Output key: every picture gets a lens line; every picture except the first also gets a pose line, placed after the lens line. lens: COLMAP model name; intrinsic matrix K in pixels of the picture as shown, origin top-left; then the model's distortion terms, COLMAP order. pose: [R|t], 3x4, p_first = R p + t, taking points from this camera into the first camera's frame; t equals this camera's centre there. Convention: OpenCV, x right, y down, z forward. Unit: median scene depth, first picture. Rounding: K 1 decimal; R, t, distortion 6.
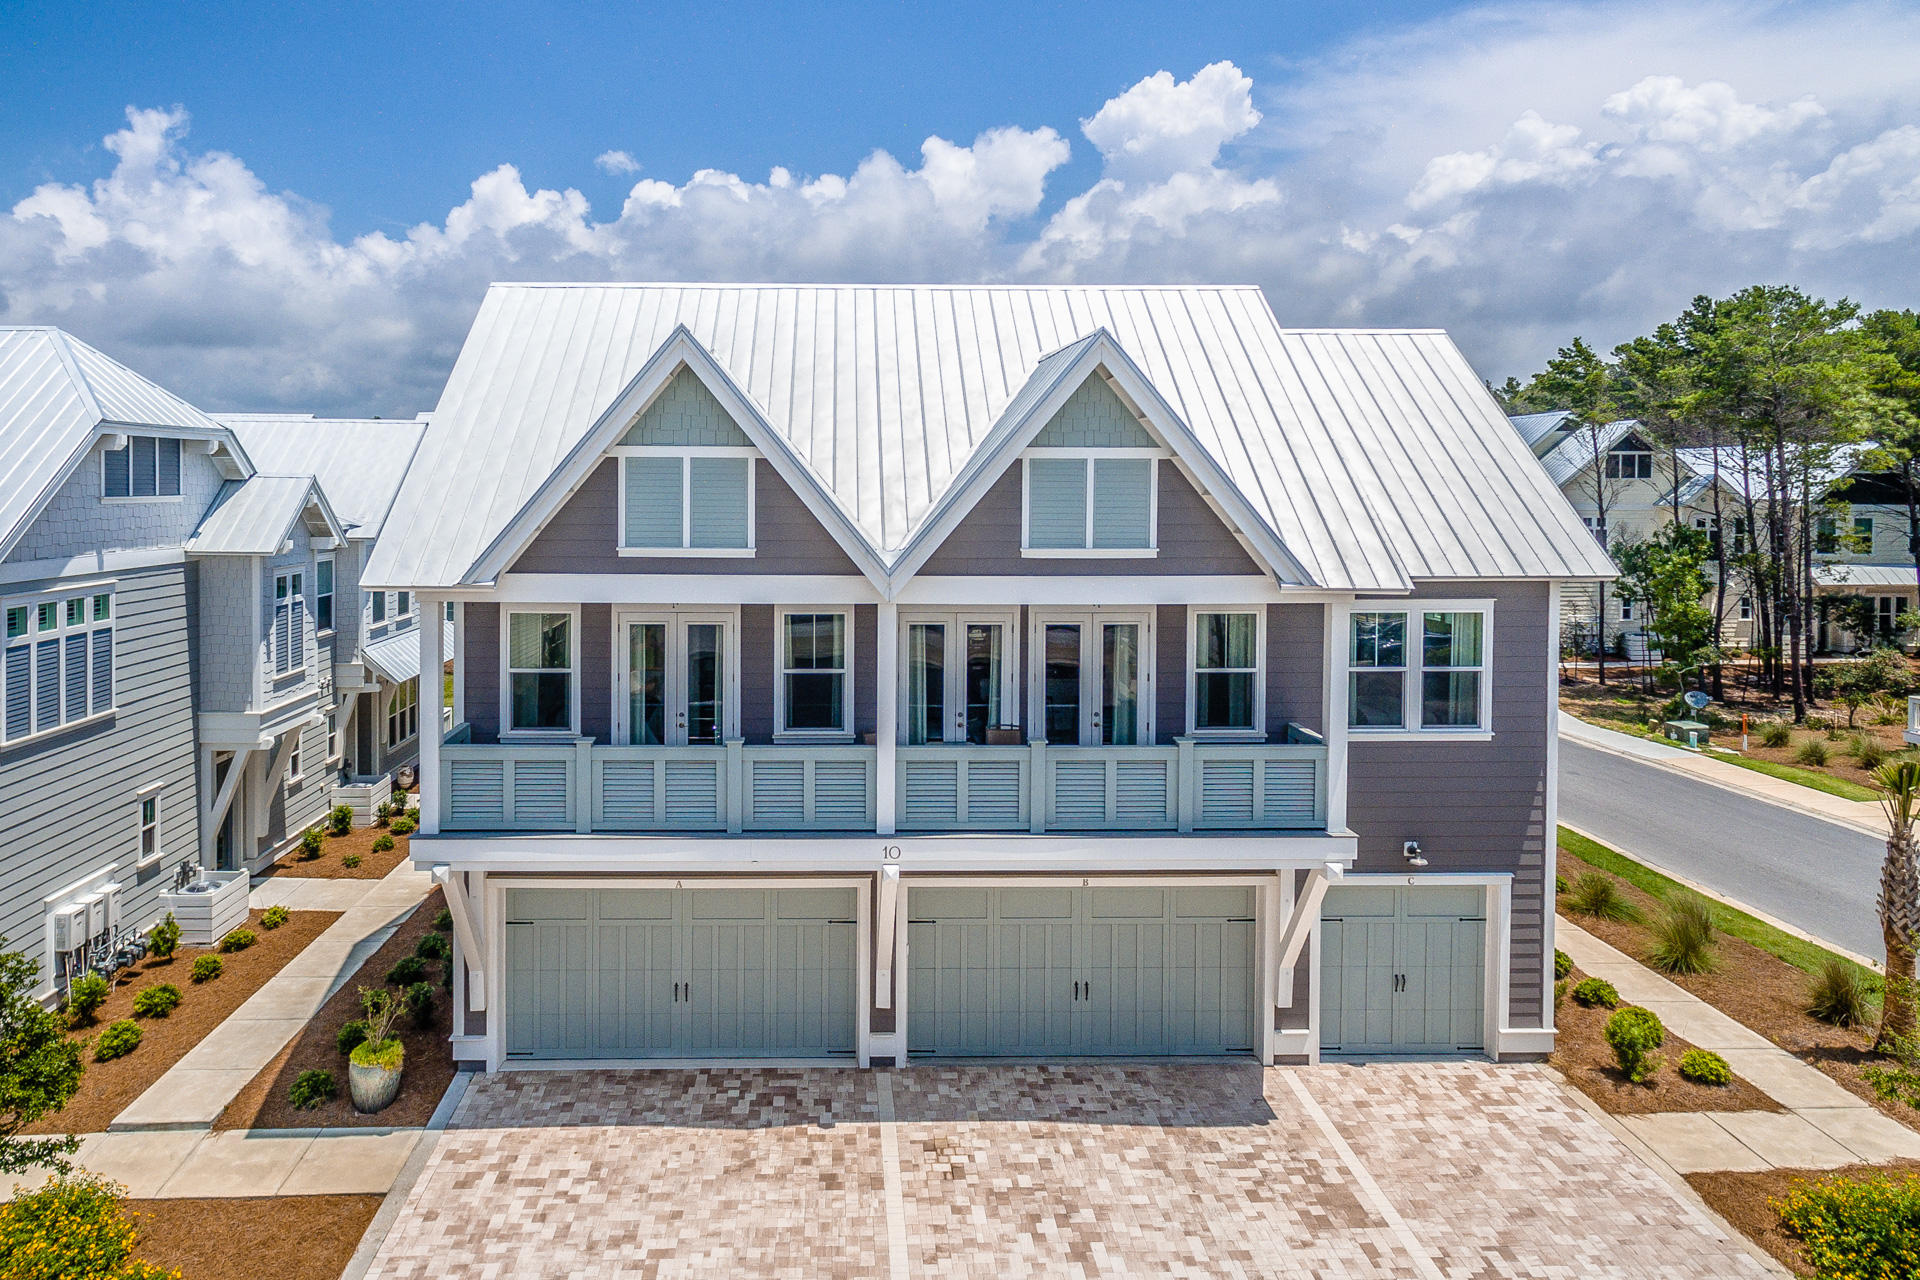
lens RADIAL K [[1182.6, 0, 838.6], [0, 1182.6, 492.6], [0, 0, 1]] dist [-0.000647, 0.003297]
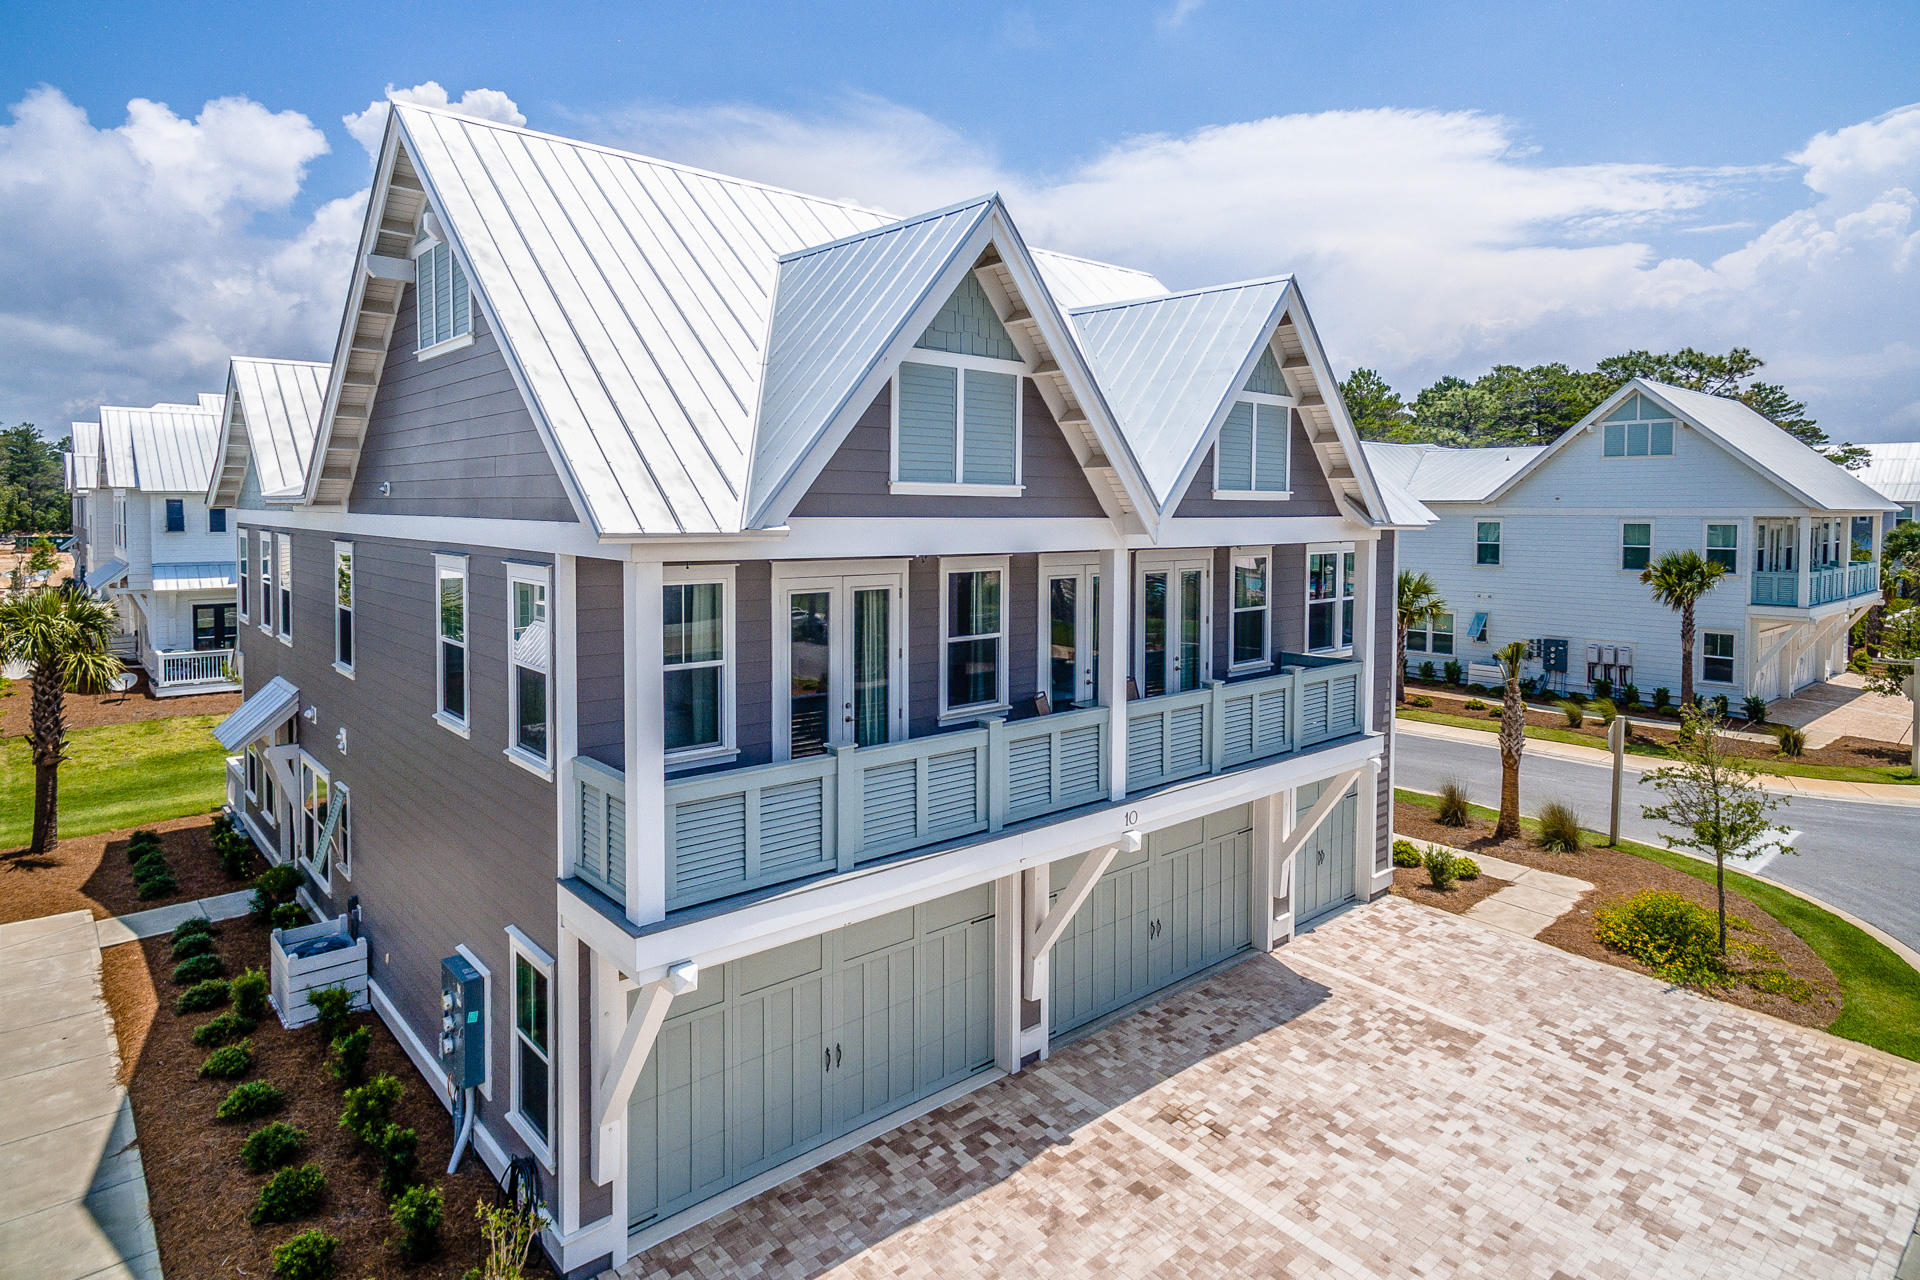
lens RADIAL K [[1084.6, 0, 967.2], [0, 1084.6, 537.8], [0, 0, 1]] dist [0.002747, 0.002601]
pose [[0.758094, -0.016424, 0.651938, -0.588521], [0.004721, 0.999795, 0.019697, 0.067447], [-0.652128, -0.011855, 0.758016, 0.437287]]
